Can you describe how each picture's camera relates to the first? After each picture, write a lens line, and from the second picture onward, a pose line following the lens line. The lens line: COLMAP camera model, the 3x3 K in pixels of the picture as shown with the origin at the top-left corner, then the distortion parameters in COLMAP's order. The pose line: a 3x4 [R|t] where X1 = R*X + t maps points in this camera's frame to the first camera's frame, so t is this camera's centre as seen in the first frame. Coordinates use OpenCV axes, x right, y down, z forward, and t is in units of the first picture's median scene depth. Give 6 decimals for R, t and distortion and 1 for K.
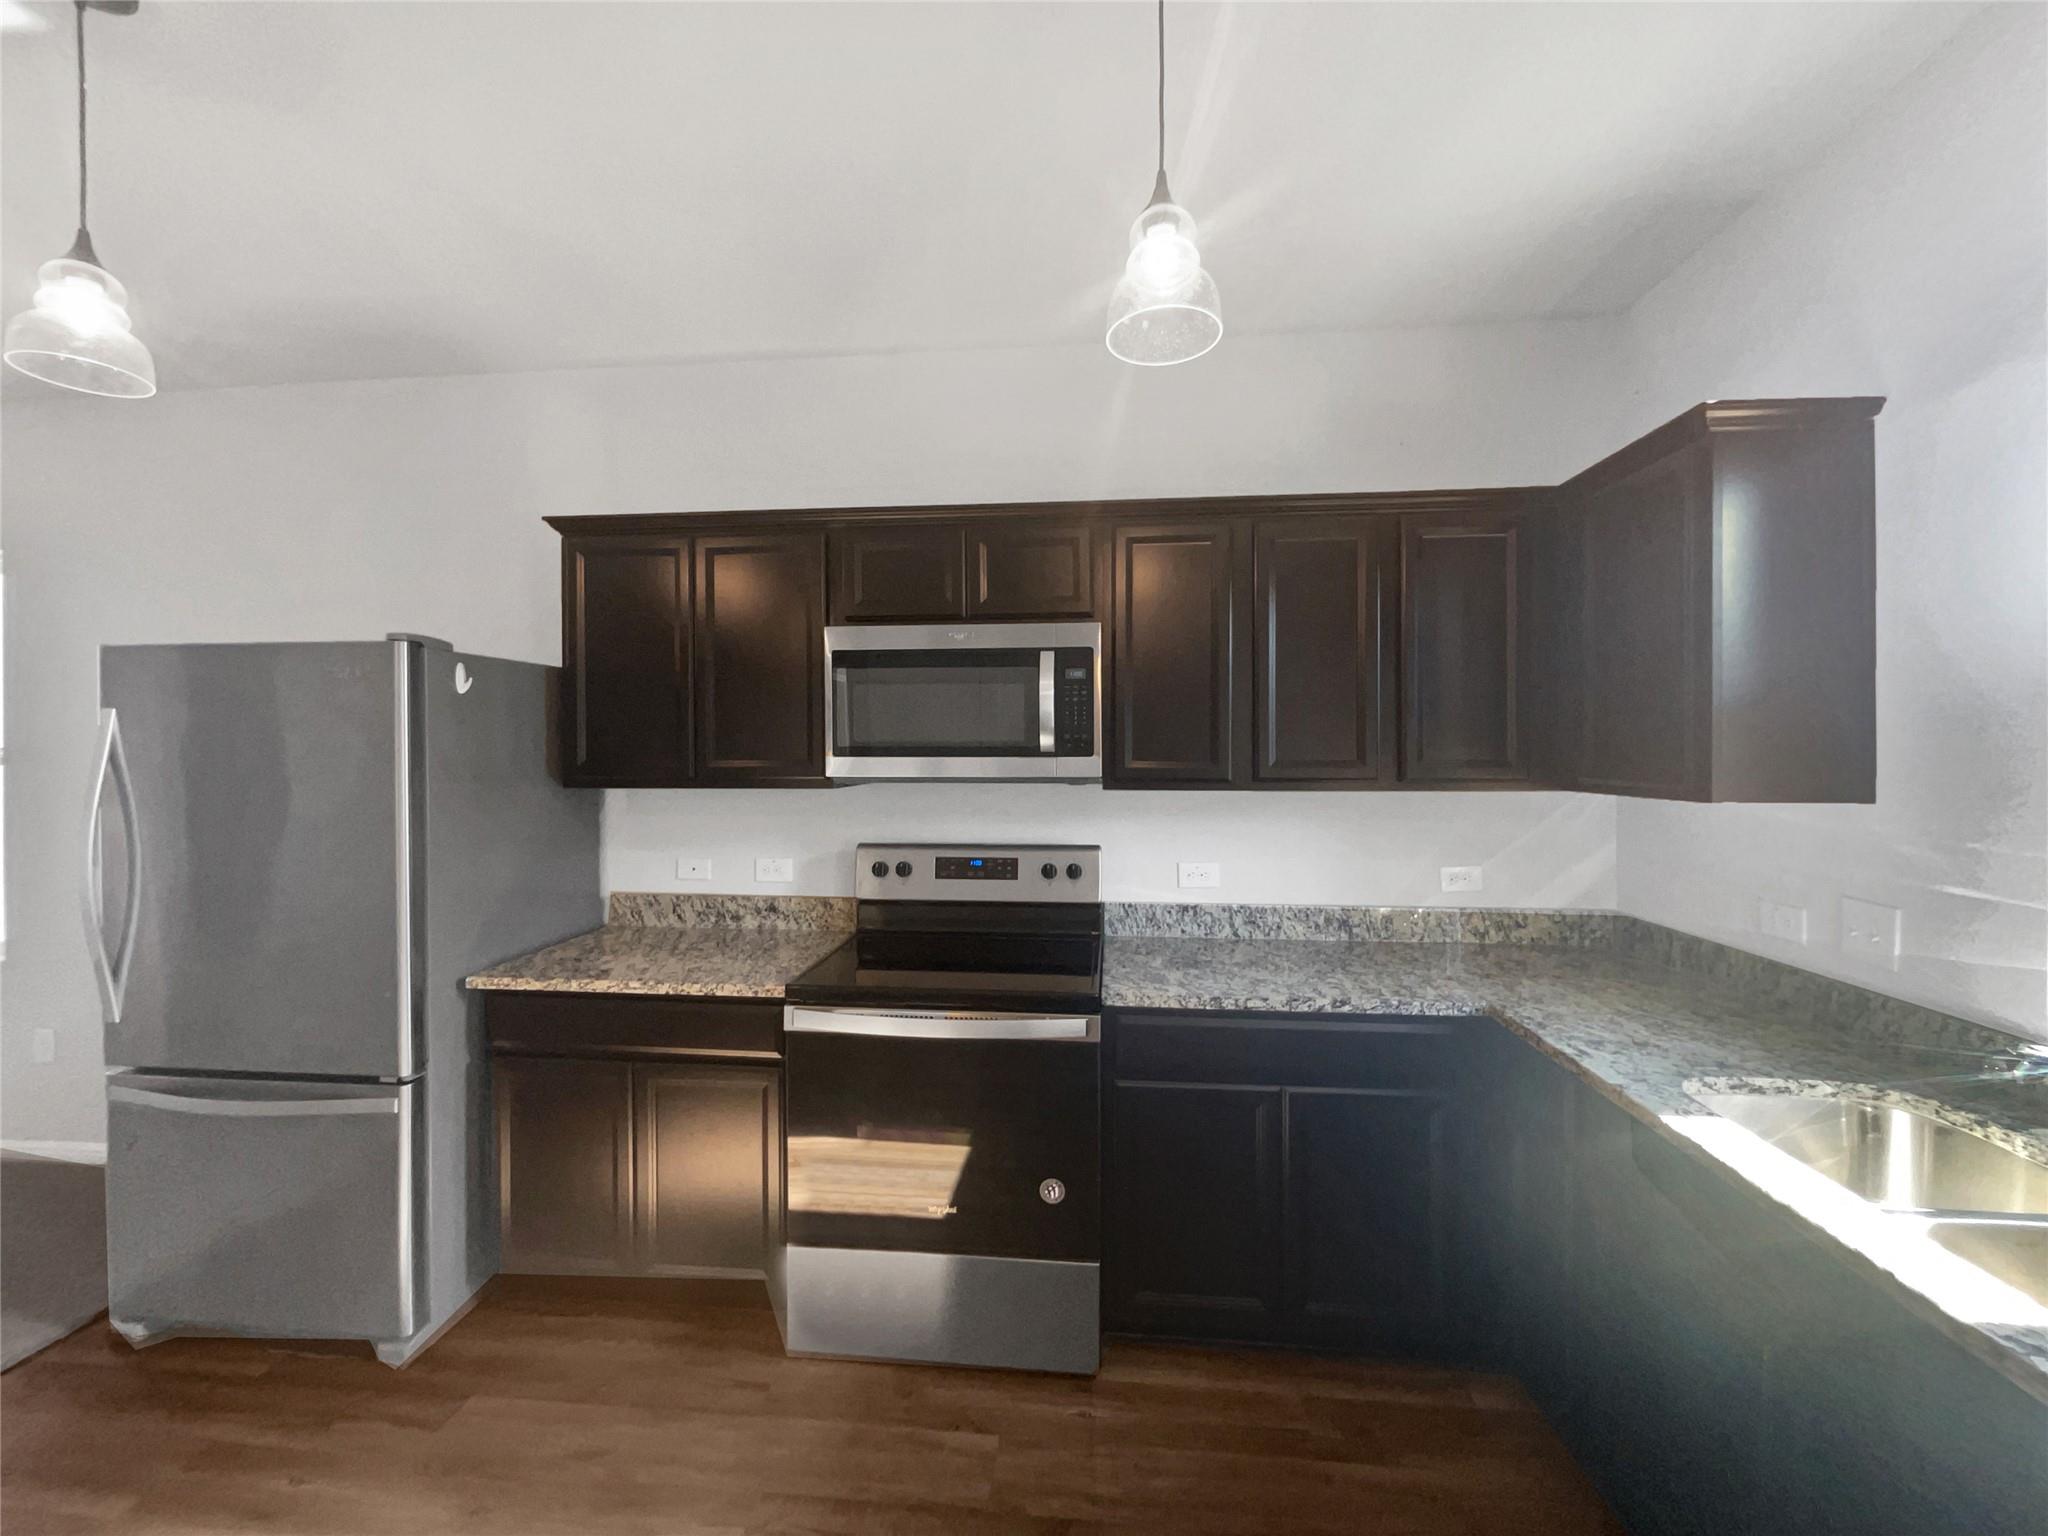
lens RADIAL K [[816.6, 0, 1025.0], [0, 816.6, 757.7], [0, 0, 1]] dist [-0.001917, -0.000362]
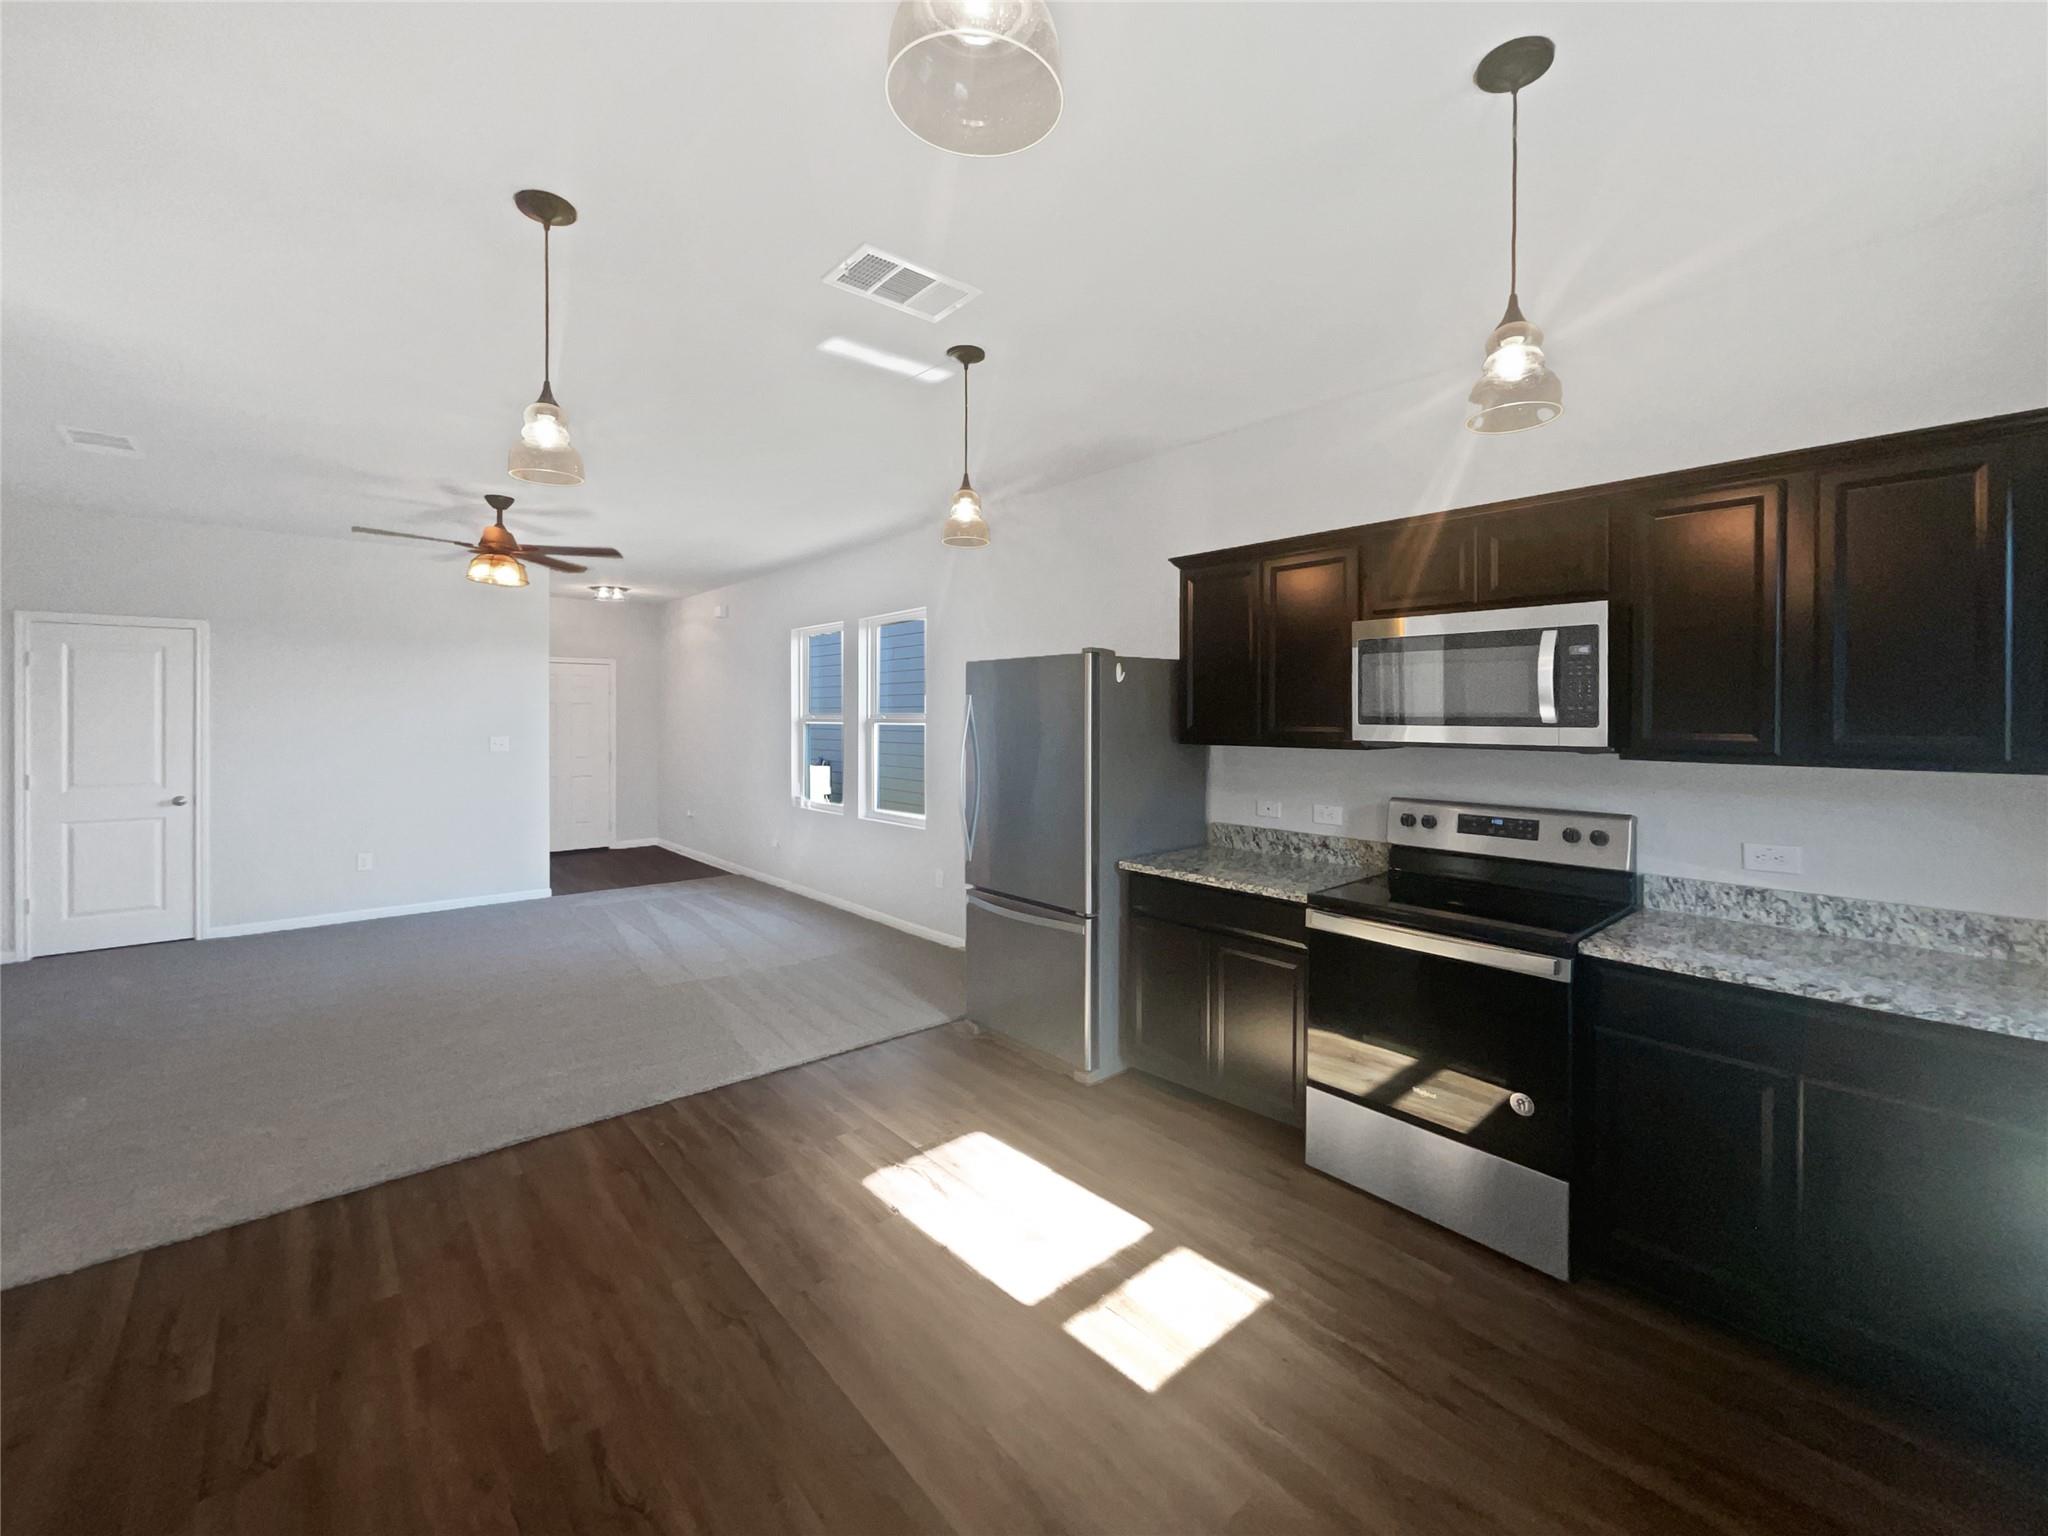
lens RADIAL K [[841.4, 0, 1026.5], [0, 841.4, 713.6], [0, 0, 1]] dist [0.000140, -0.000001]
pose [[0.725503, 0.002274, -0.688216, 0.263920], [-0.006896, 0.999968, -0.003965, -0.008911], [0.688185, 0.007623, 0.725495, -0.269107]]
